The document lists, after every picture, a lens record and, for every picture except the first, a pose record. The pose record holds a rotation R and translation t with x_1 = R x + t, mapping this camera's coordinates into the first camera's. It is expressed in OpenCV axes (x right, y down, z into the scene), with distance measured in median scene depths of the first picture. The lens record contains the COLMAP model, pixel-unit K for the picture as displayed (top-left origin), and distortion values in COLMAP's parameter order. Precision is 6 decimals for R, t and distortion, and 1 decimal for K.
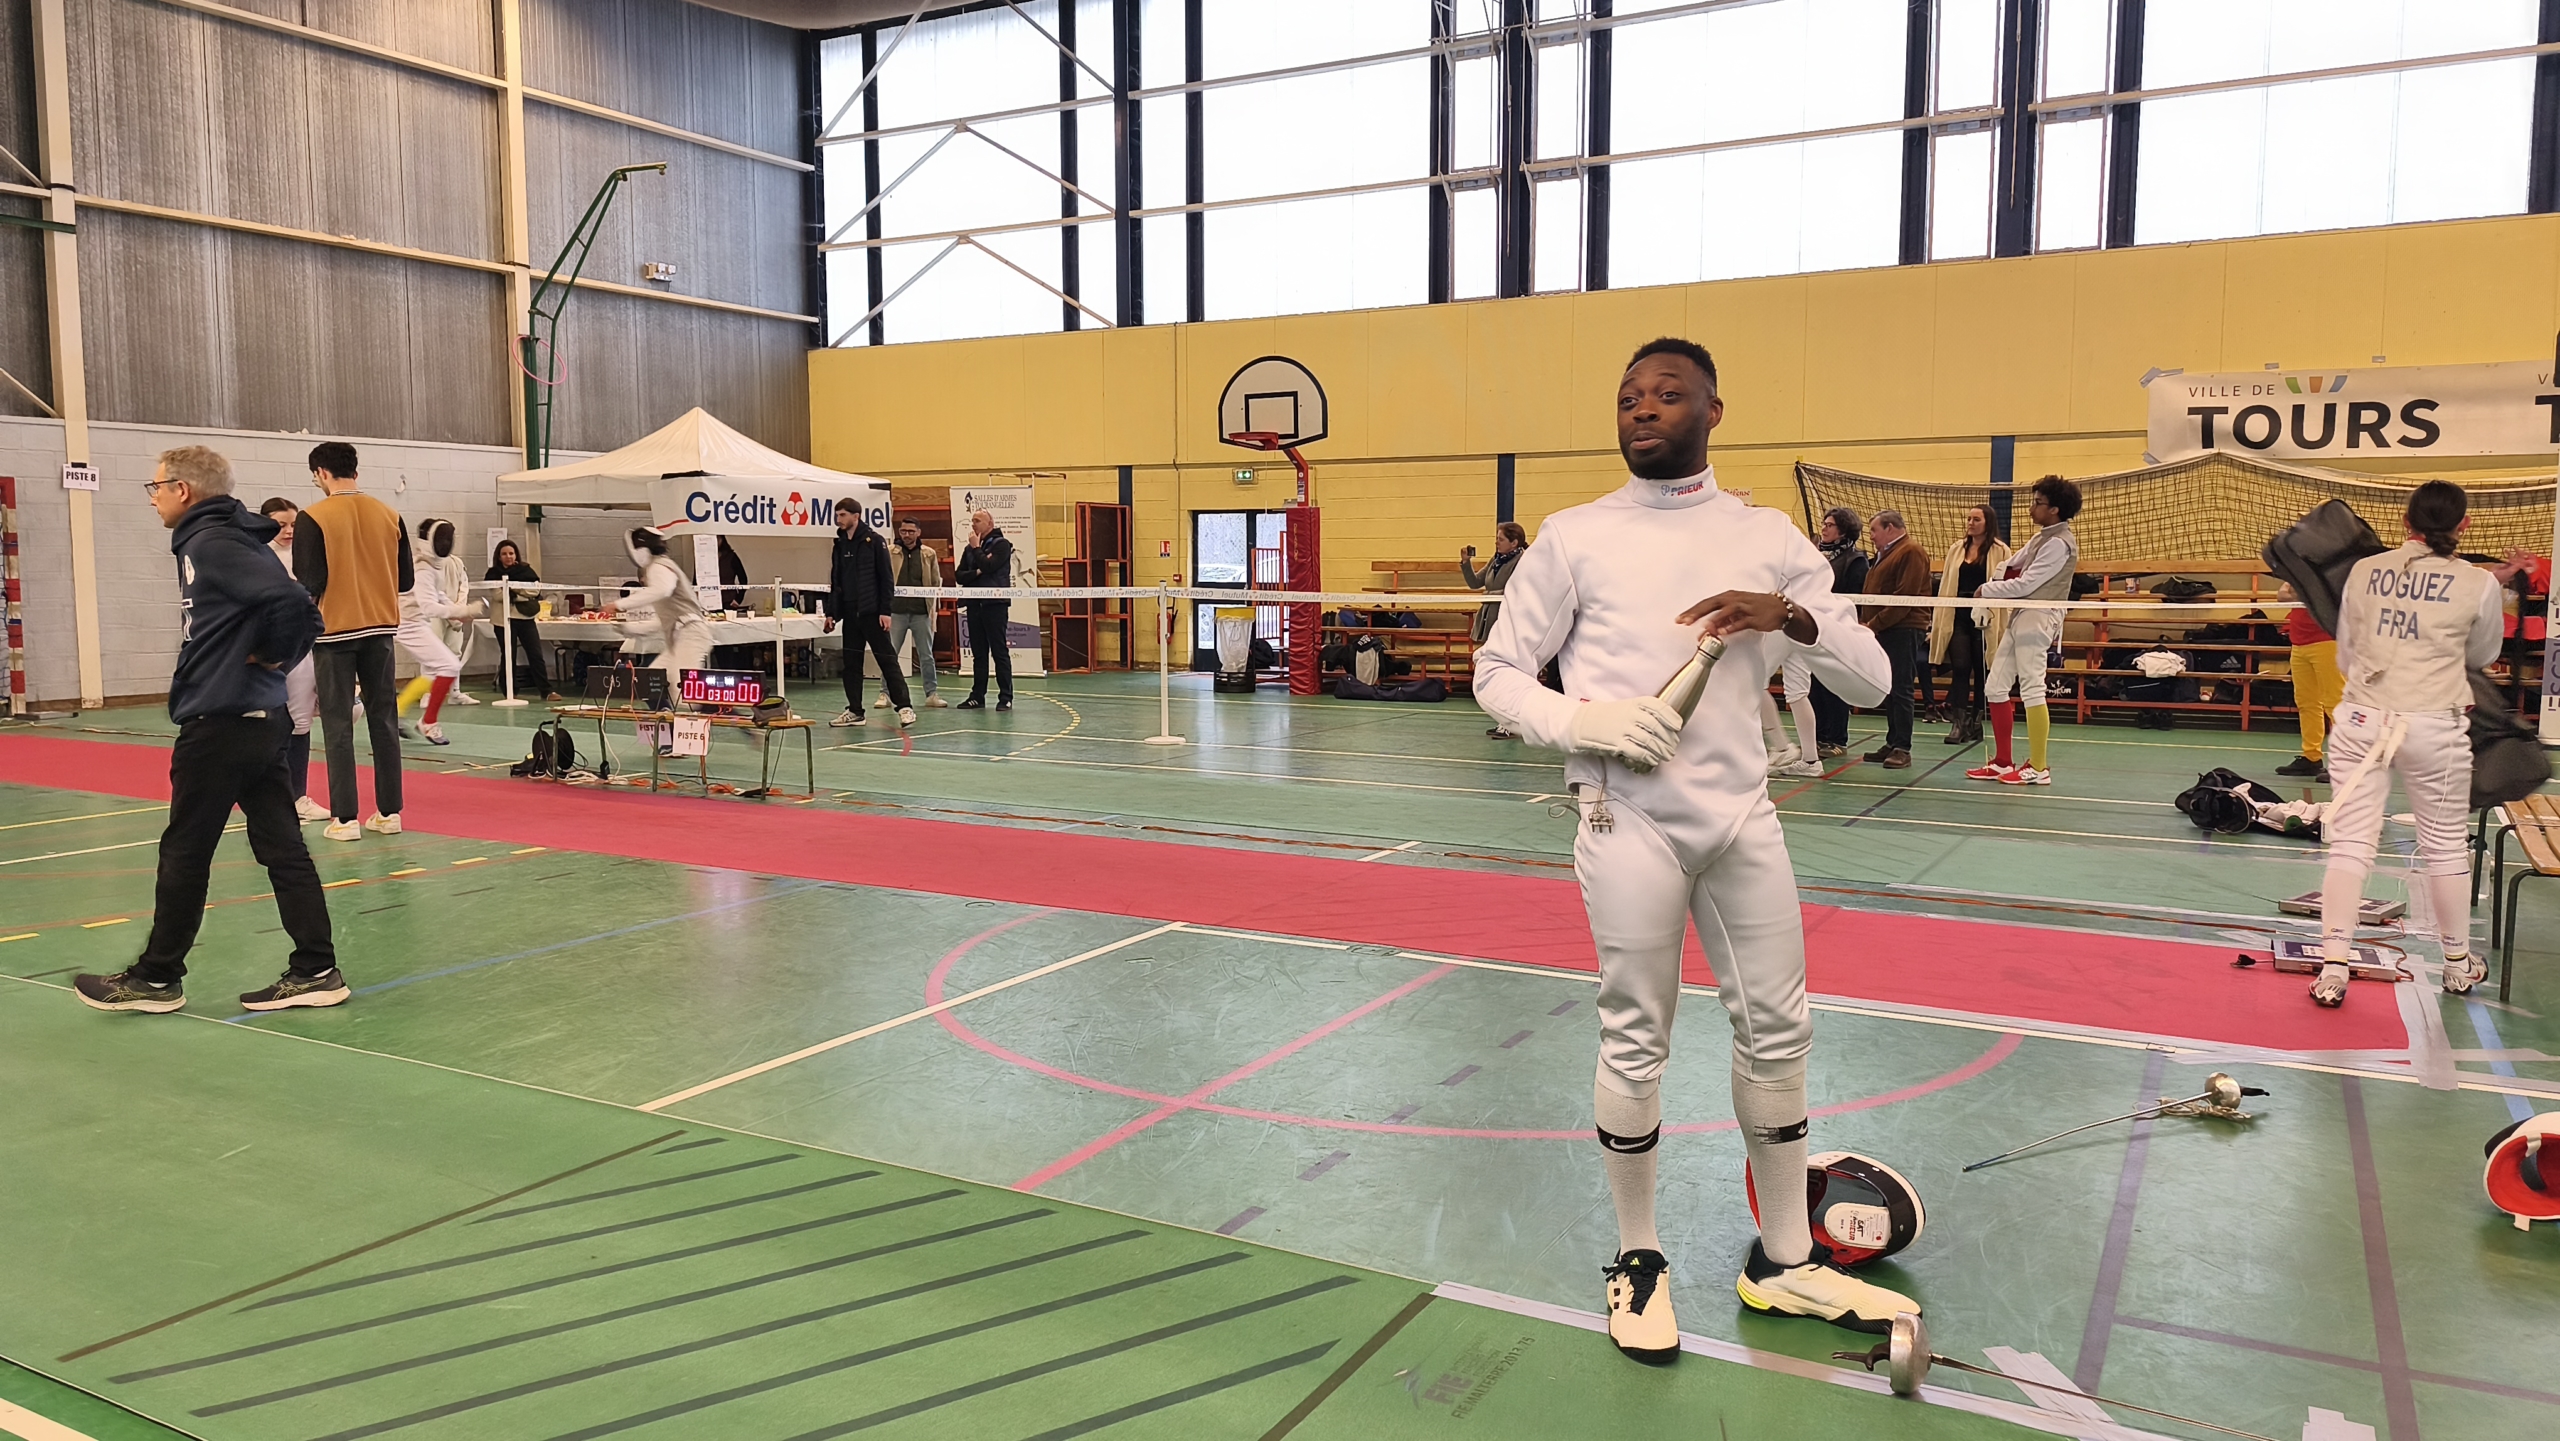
lens RADIAL K [[1768.0, 0, 1284.2], [0, 1768.0, 713.4], [0, 0, 1]] dist [0.034053, -0.039863]
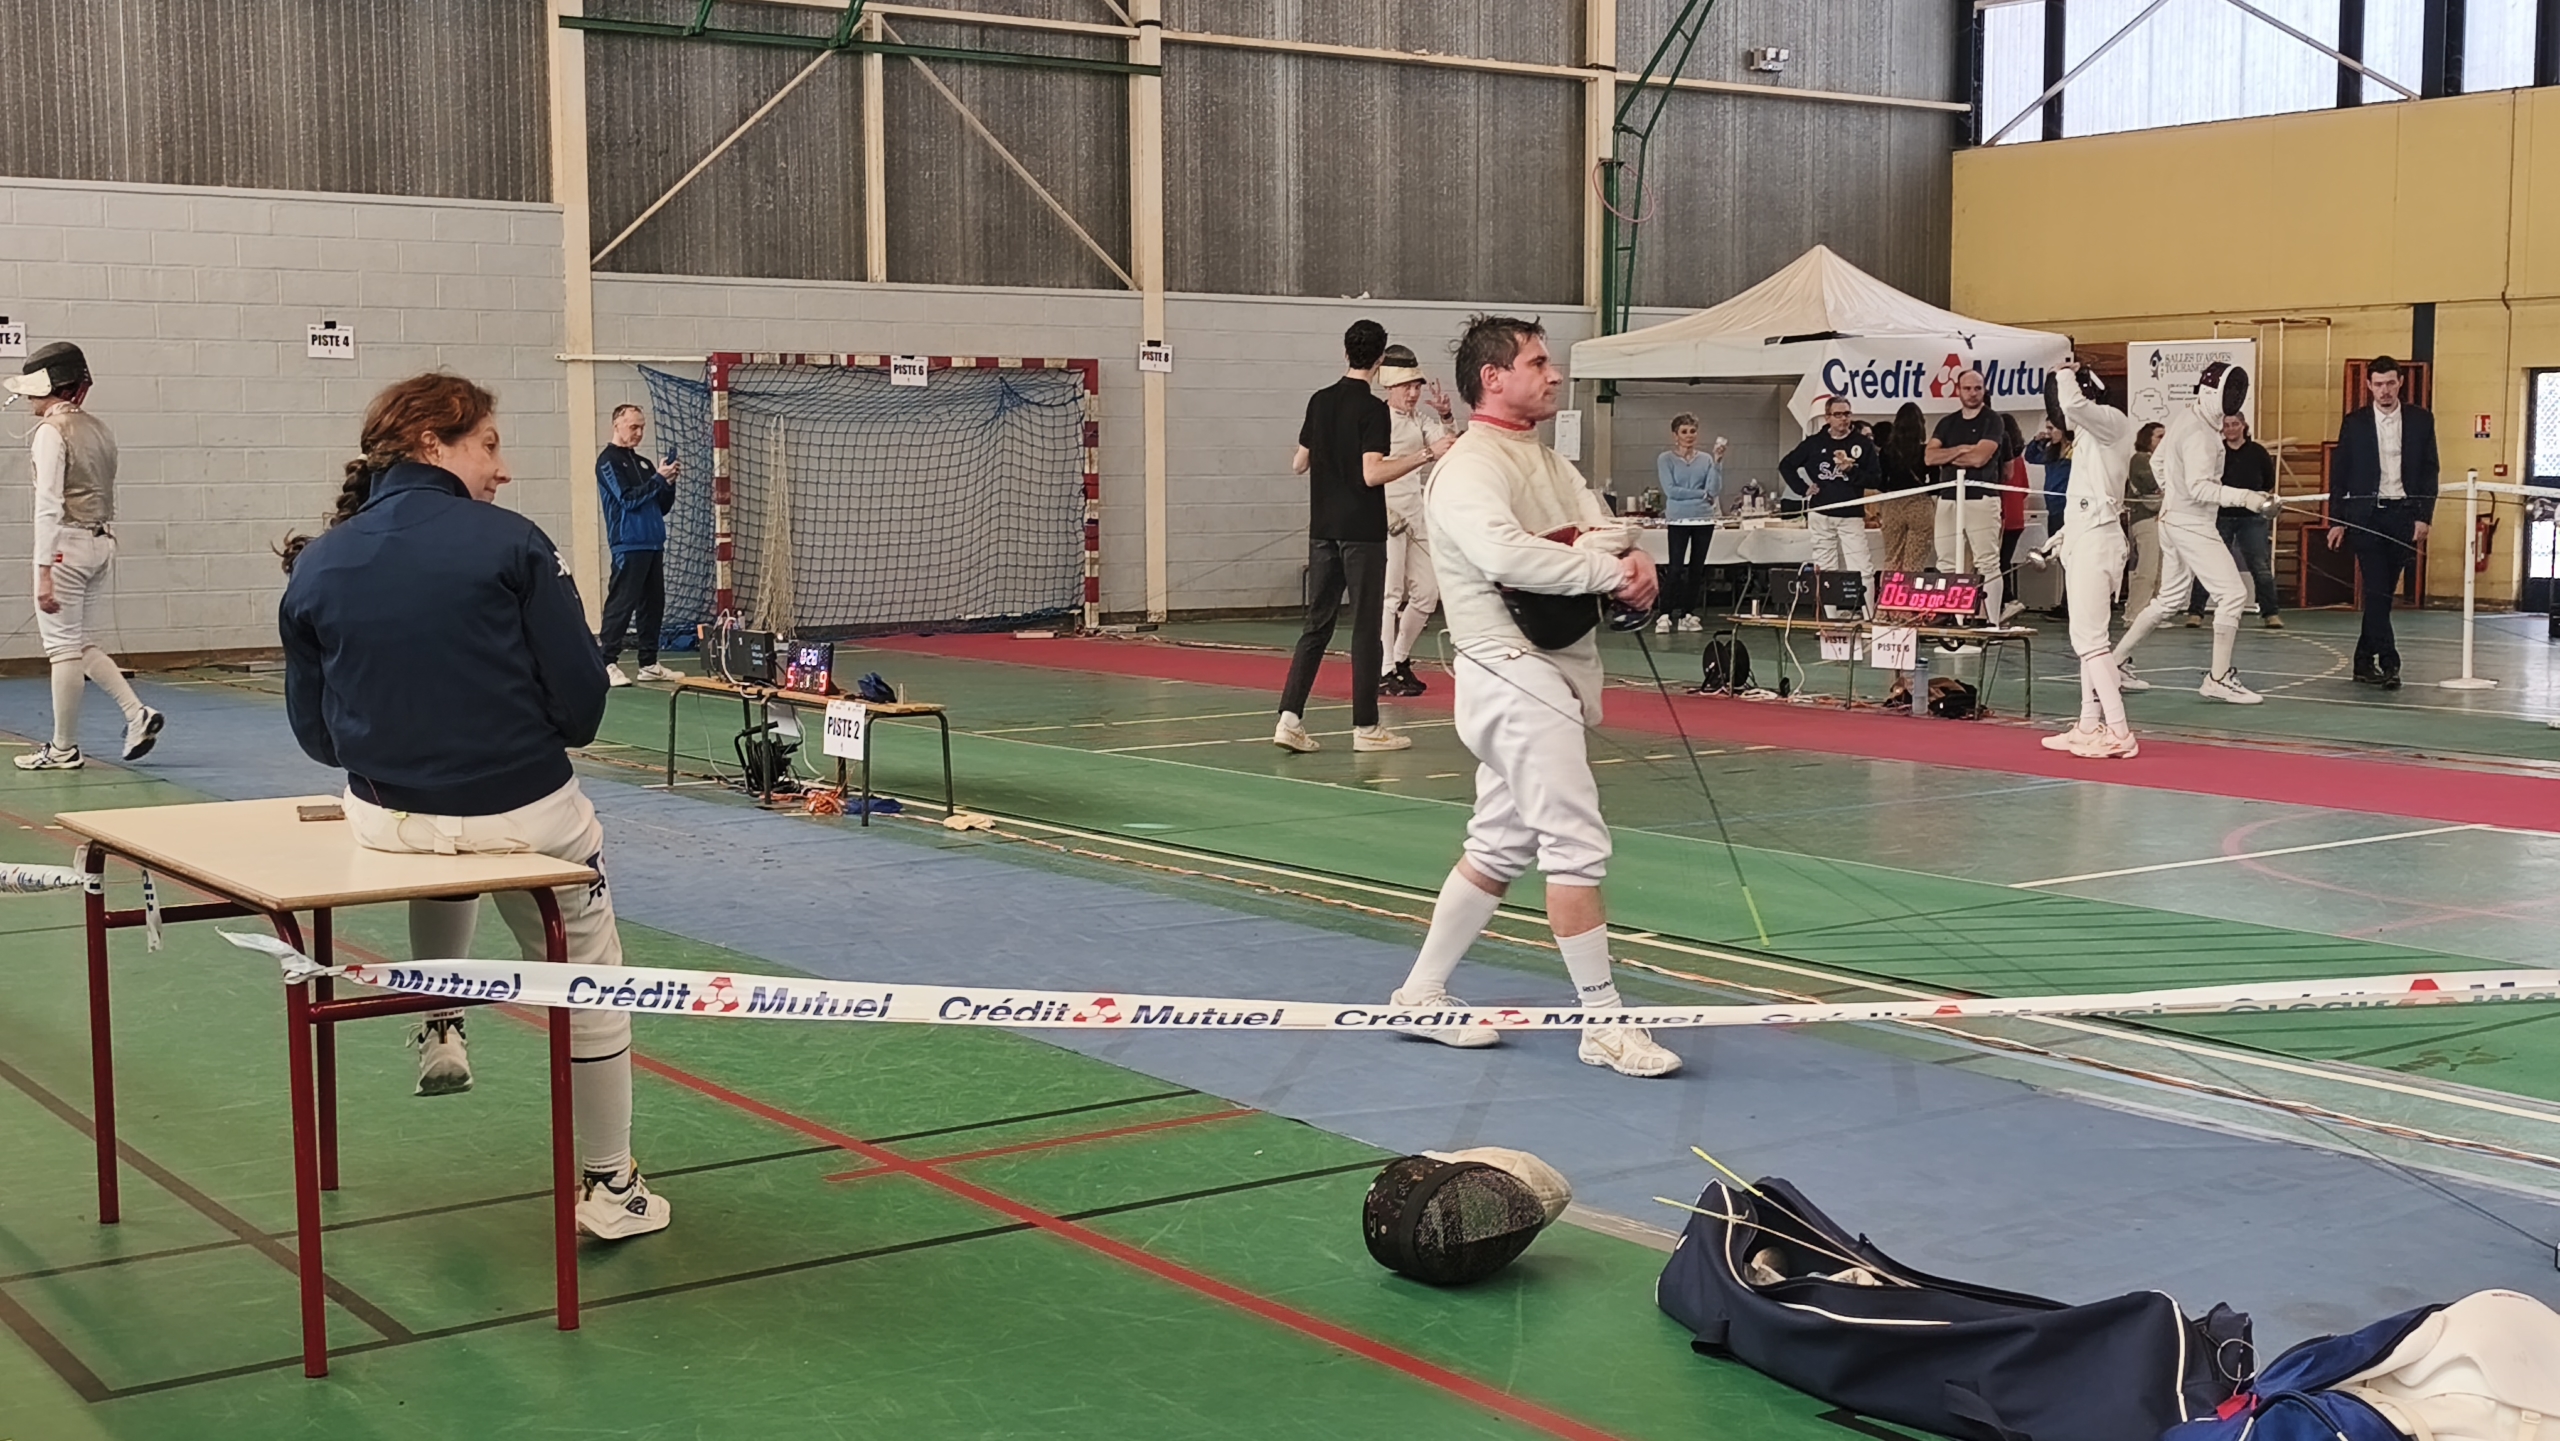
lens RADIAL K [[3031.8, 0, 1286.9], [0, 3031.8, 808.0], [0, 0, 1]] dist [0.025565, -0.056099]
pose [[0.906468, 0.043412, -0.420037, 0.013144], [-0.031095, 0.998863, 0.036130, 0.025201], [0.421128, -0.019690, 0.906787, -0.253700]]
